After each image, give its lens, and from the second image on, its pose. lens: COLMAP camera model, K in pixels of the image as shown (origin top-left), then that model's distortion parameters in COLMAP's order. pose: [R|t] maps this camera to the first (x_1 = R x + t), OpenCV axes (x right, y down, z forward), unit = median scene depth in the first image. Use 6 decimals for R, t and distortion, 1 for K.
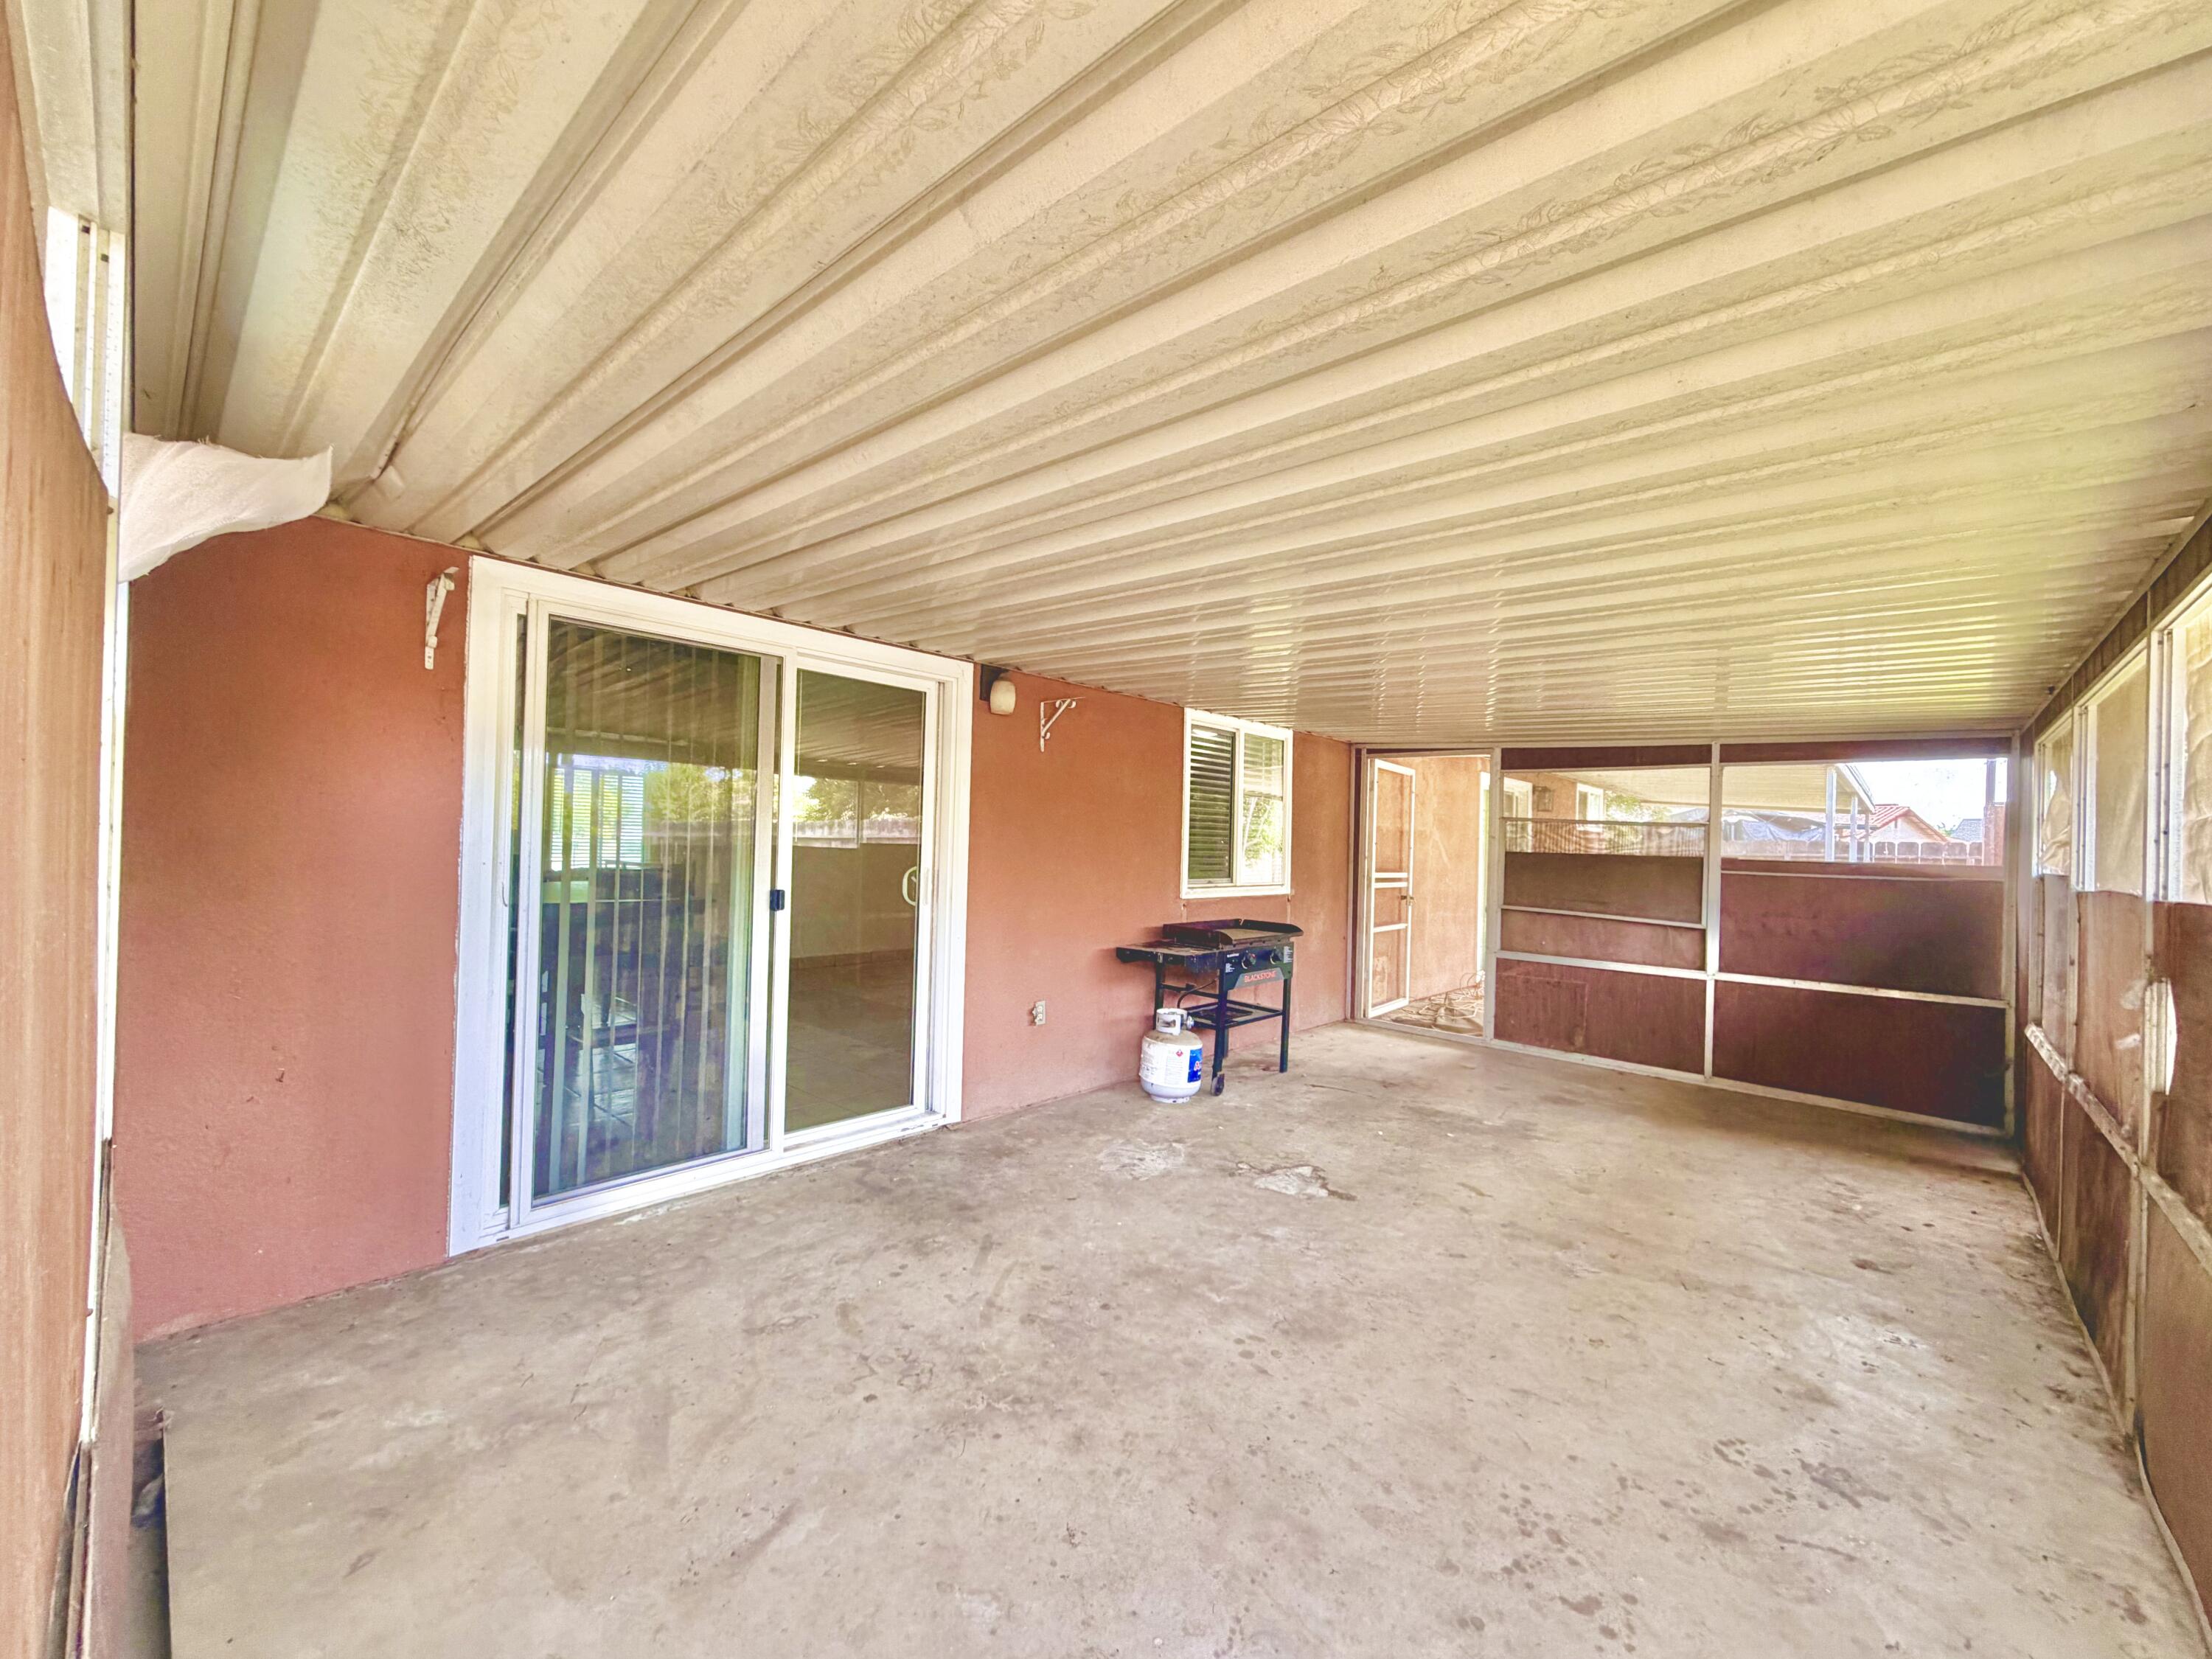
lens RADIAL K [[885.9, 0, 1100.7], [0, 885.9, 838.5], [0, 0, 1]] dist [0.001342, 0.000159]
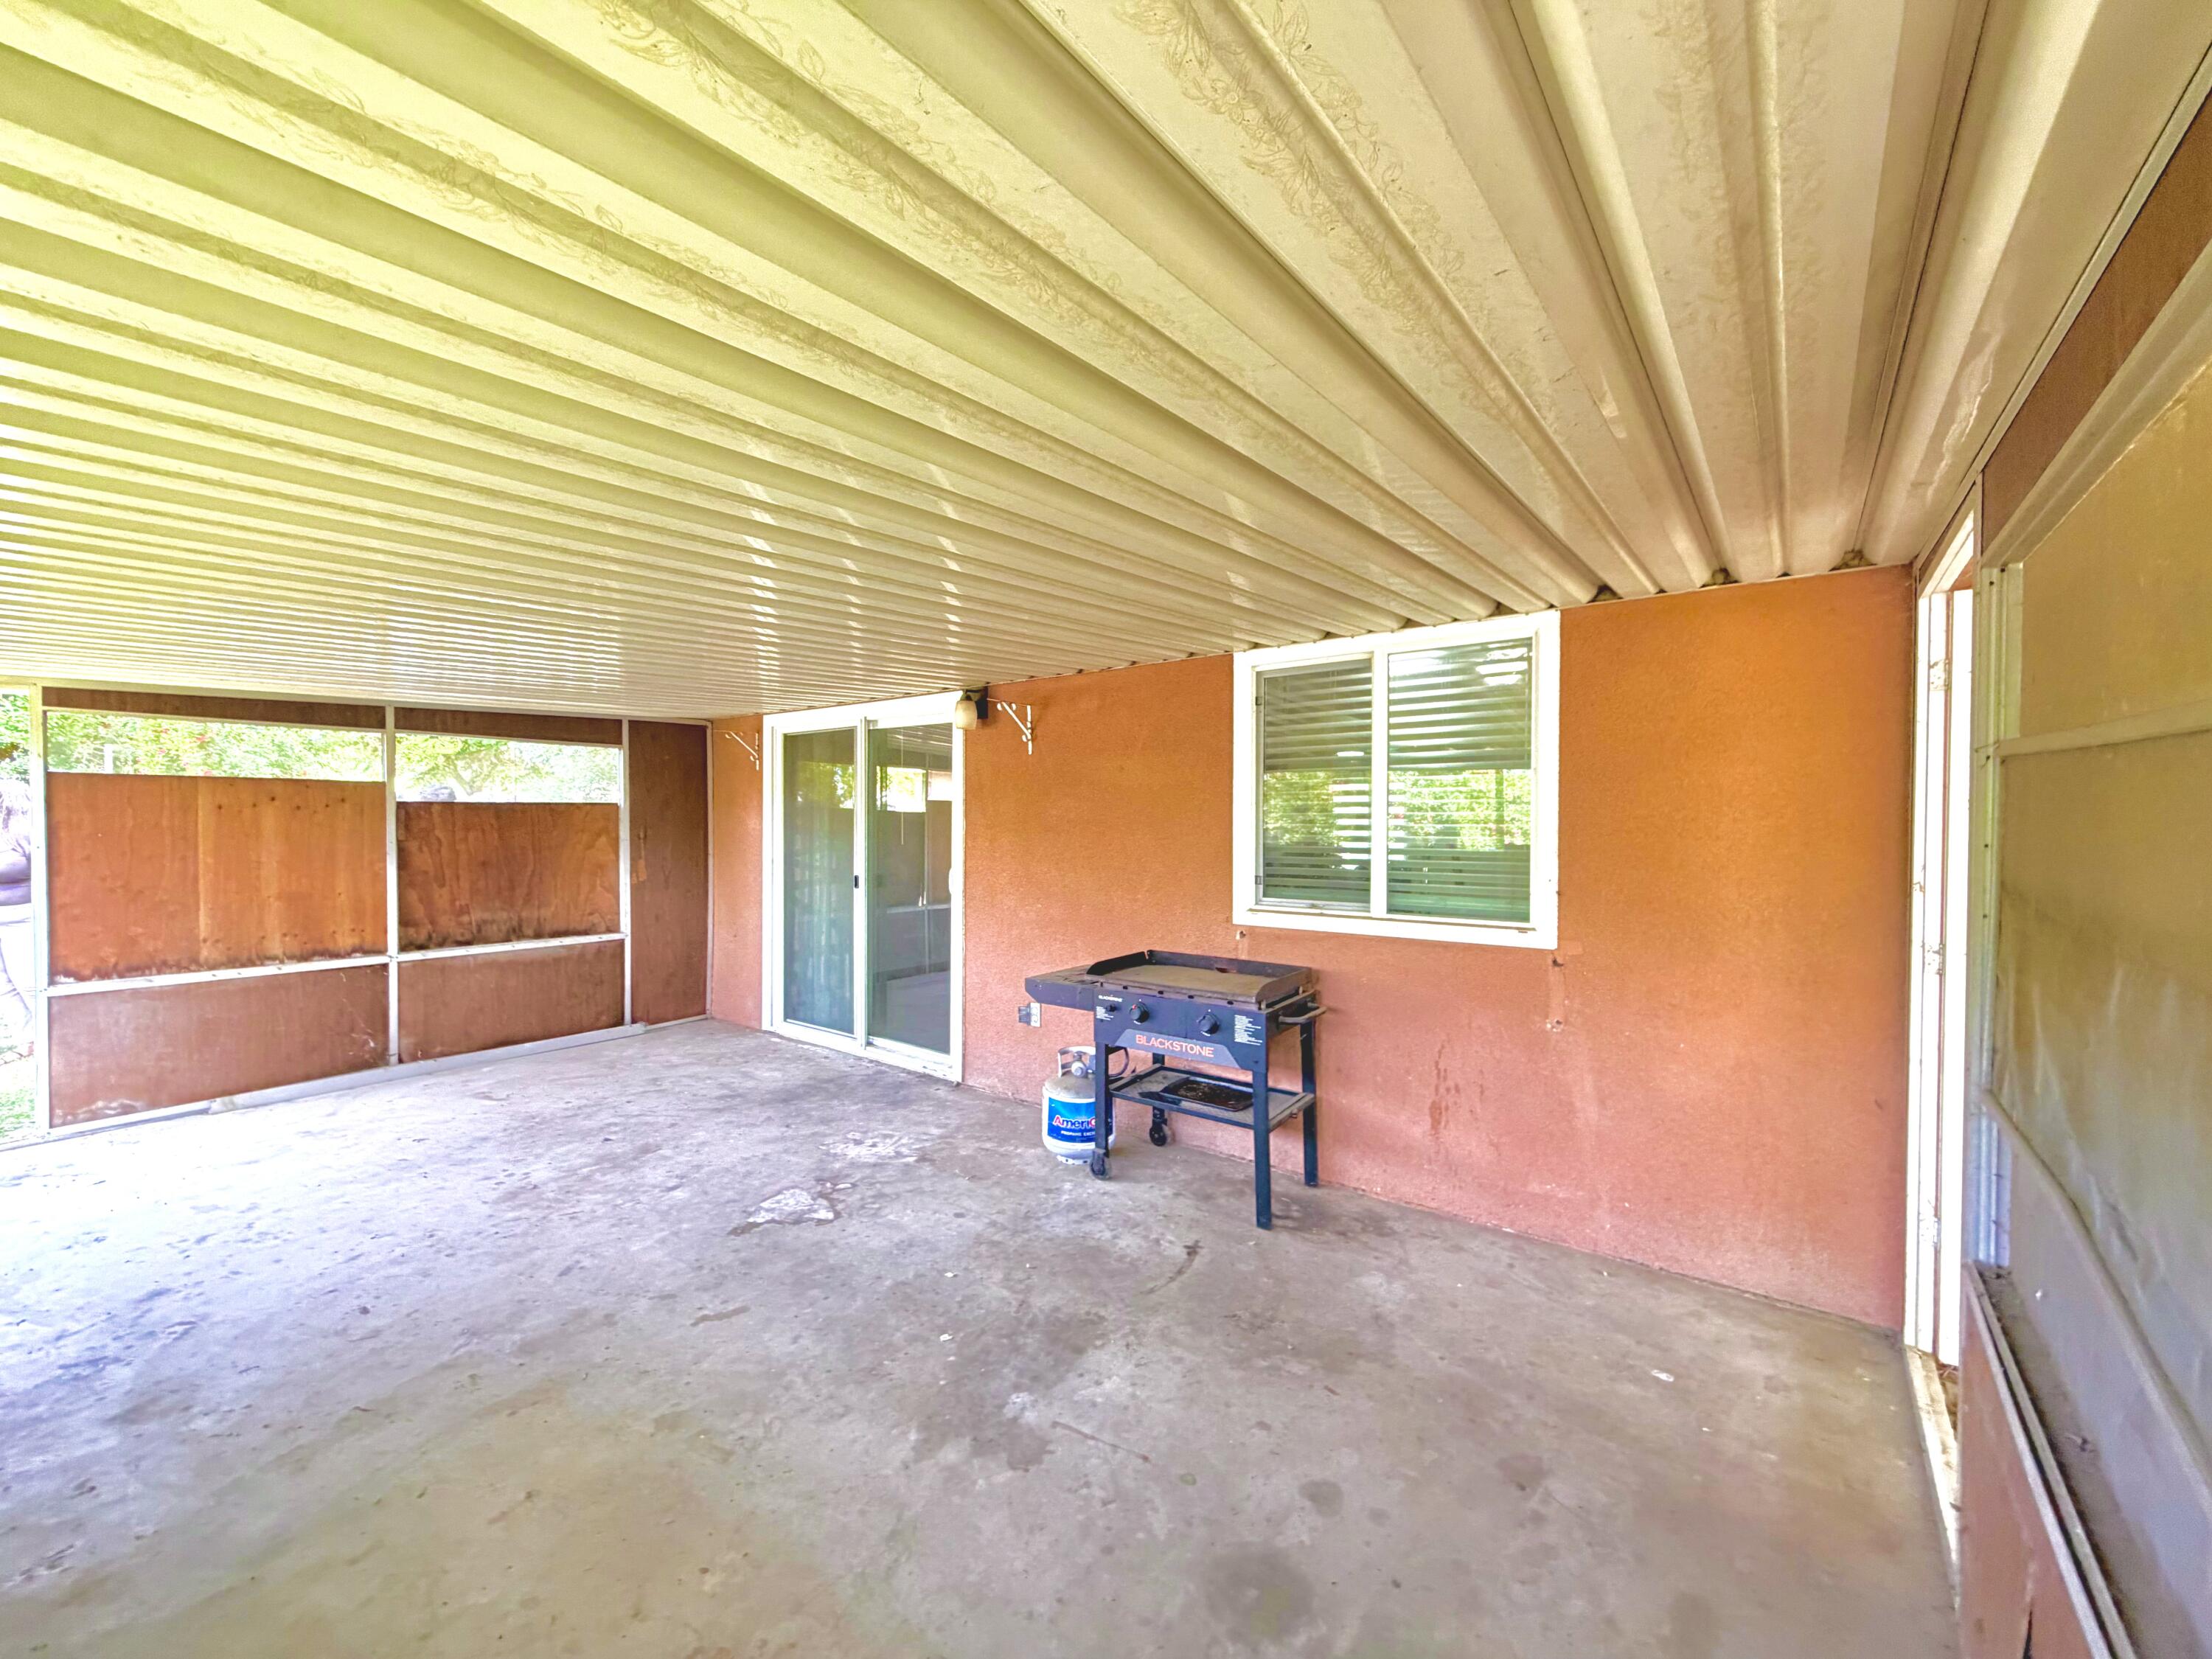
lens RADIAL K [[885.9, 0, 1100.7], [0, 885.9, 838.5], [0, 0, 1]] dist [0.001342, 0.000159]
pose [[0.079551, -0.006702, -0.996808, 1.226645], [0.006094, 0.999962, -0.006237, 0.006299], [0.996812, -0.005578, 0.079589, 1.303773]]
